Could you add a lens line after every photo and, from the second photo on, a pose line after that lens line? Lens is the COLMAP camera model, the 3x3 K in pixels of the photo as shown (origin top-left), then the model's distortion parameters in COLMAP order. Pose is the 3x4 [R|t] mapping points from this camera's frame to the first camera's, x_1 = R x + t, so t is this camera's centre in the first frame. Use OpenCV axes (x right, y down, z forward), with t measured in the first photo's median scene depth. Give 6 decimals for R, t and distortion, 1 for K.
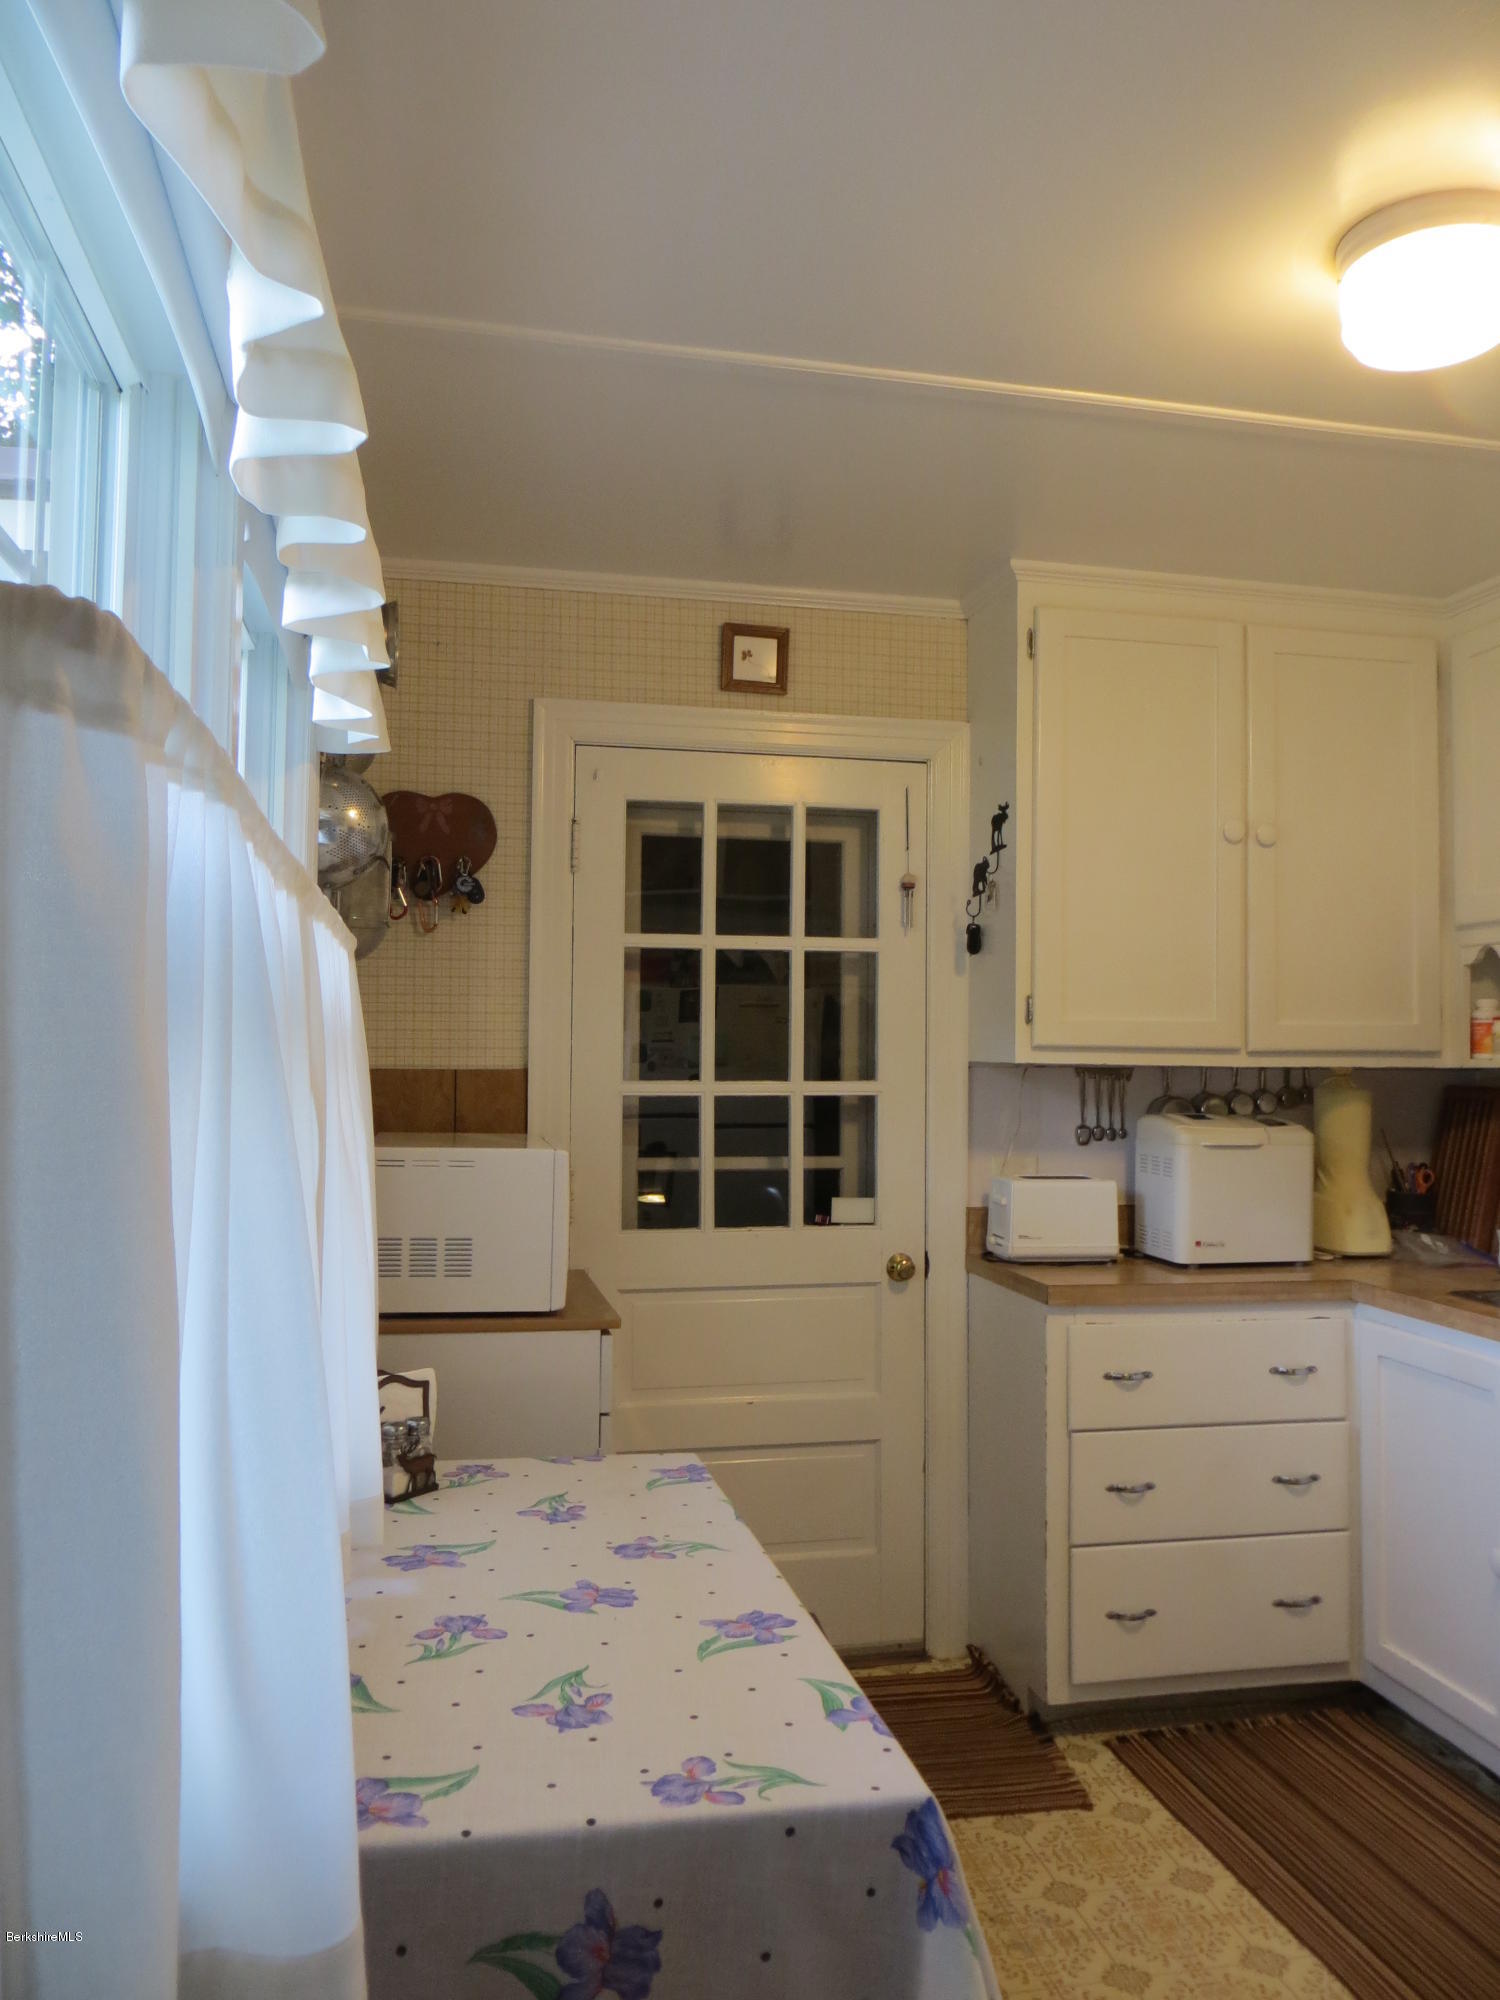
lens RADIAL K [[1472.7, 0, 779.0], [0, 1472.7, 997.7], [0, 0, 1]] dist [0.028854, -0.058510]
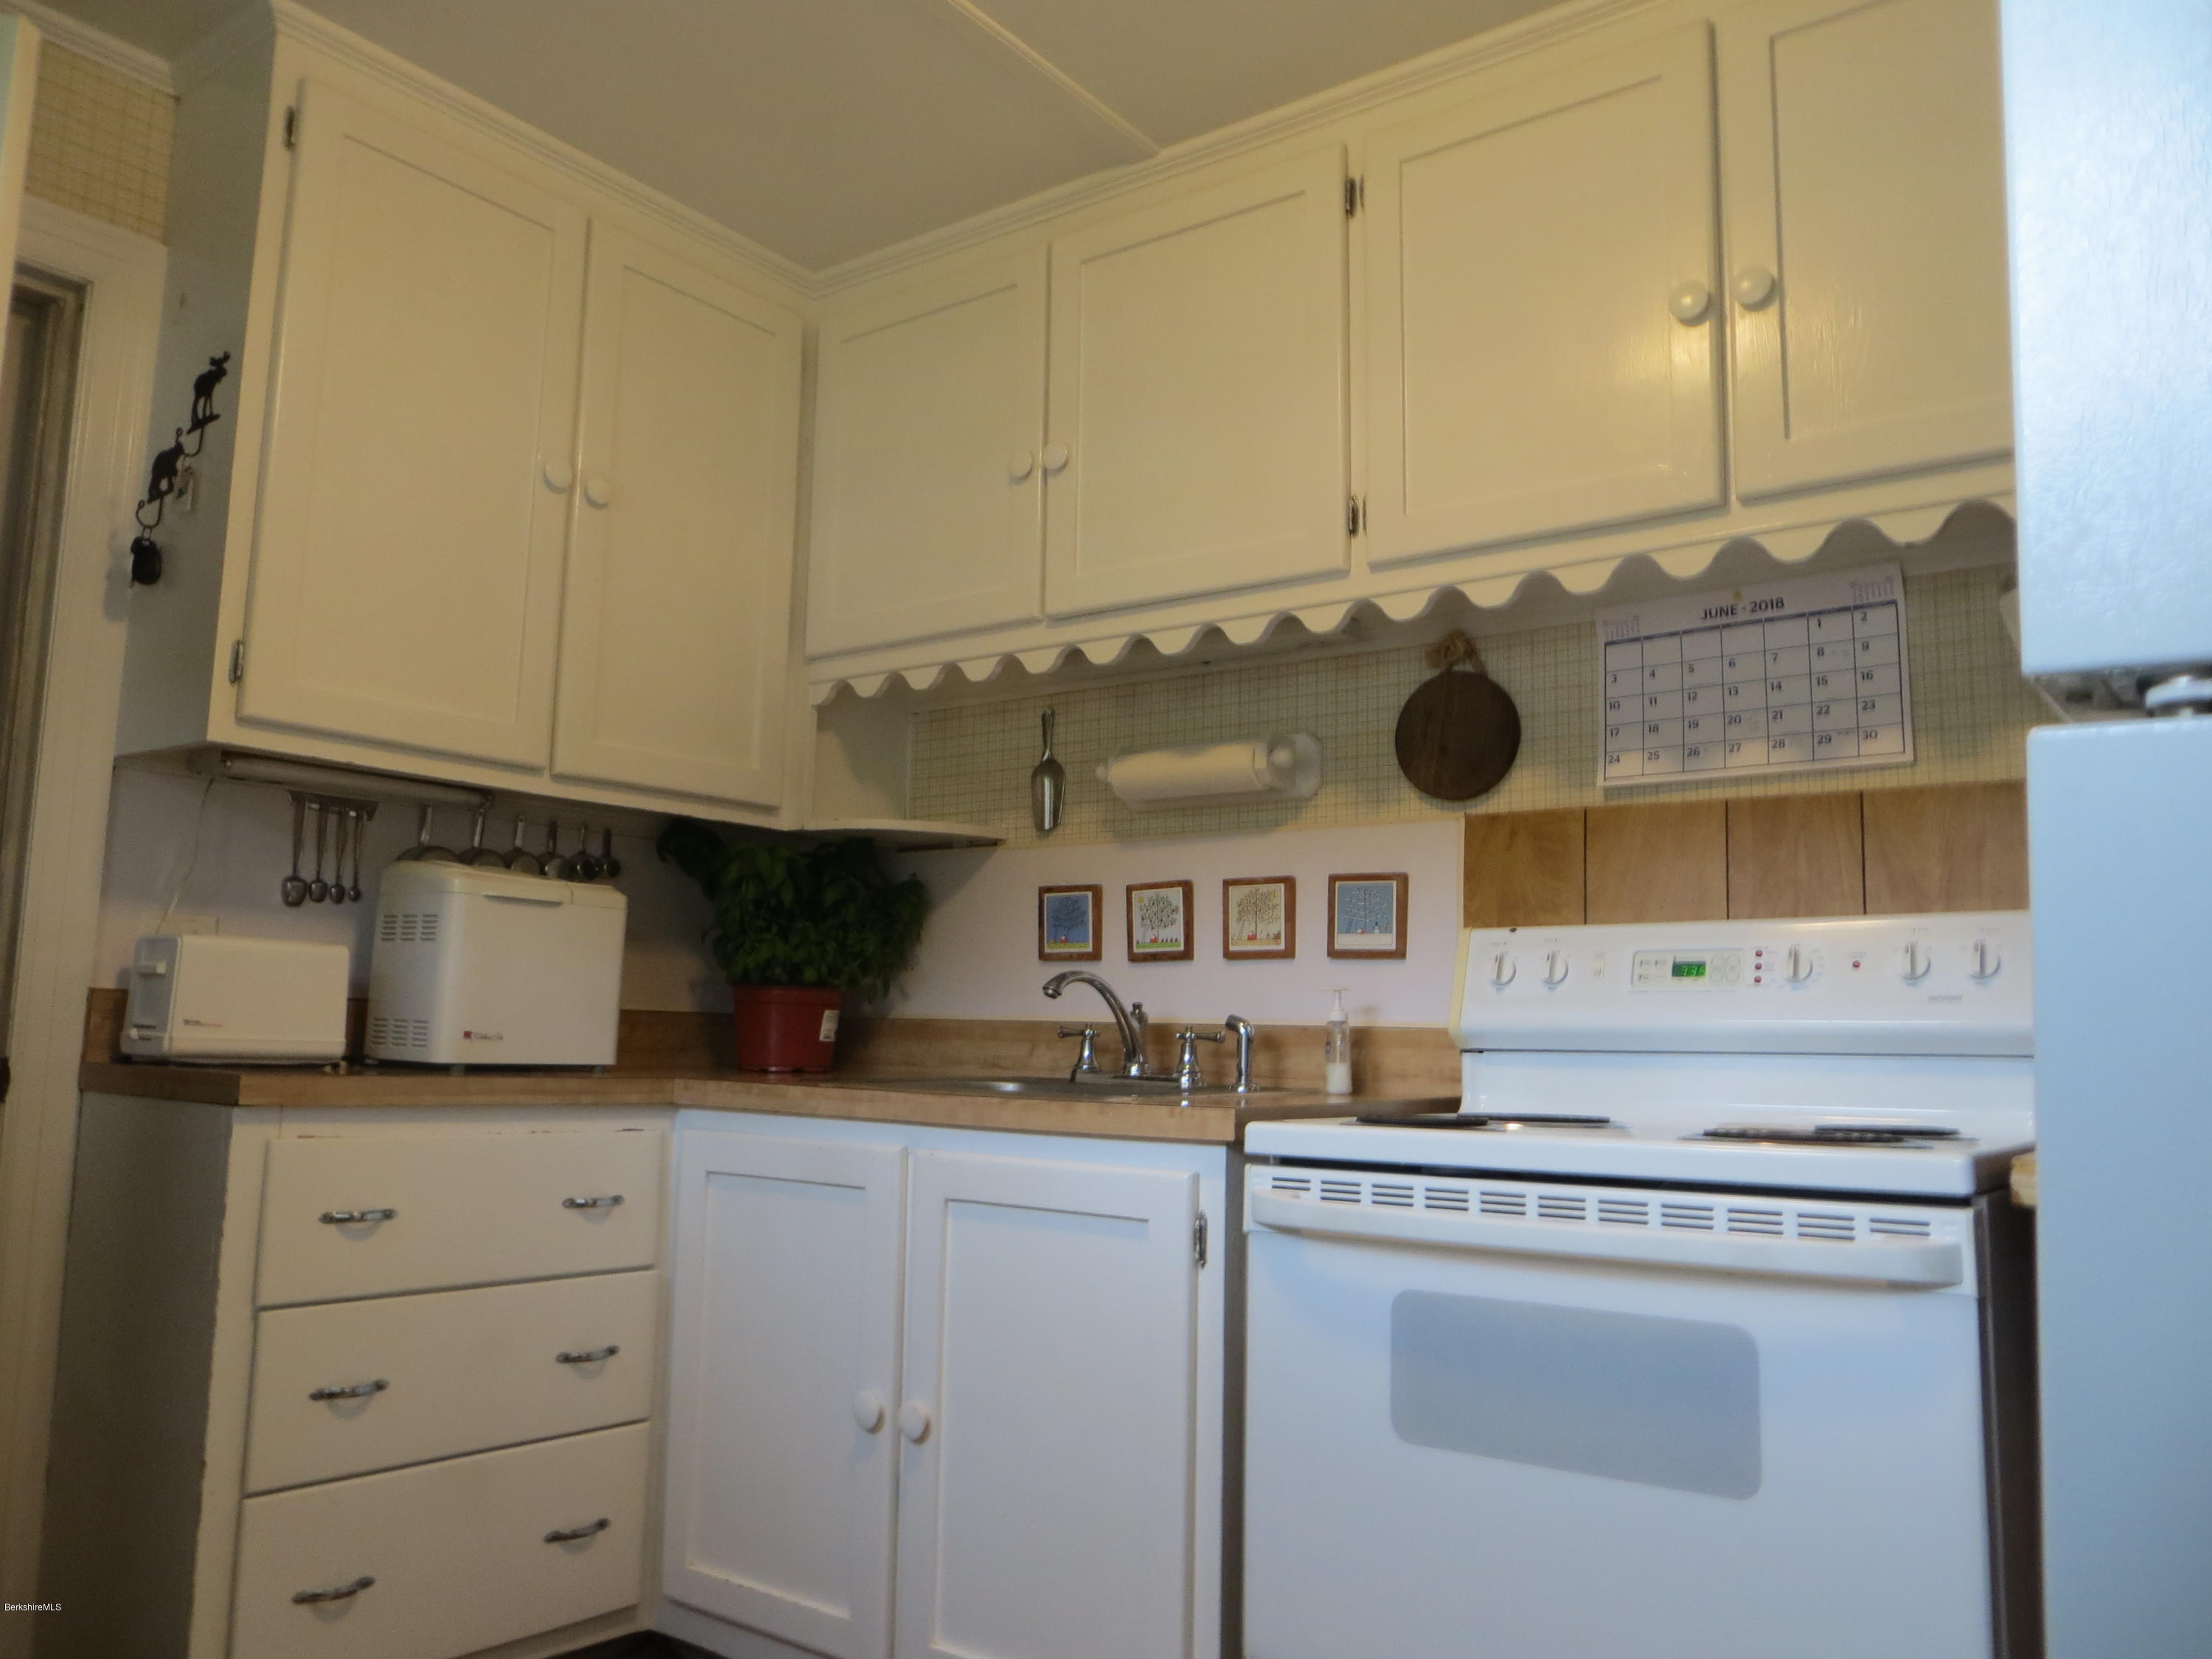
lens RADIAL K [[1662.3, 0, 1081.8], [0, 1662.3, 836.6], [0, 0, 1]] dist [-0.030750, 0.010399]
pose [[0.766287, 0.091984, 0.635880, 0.001445], [-0.045261, 0.994968, -0.089385, 0.127362], [-0.640902, 0.039715, 0.766594, 0.208216]]
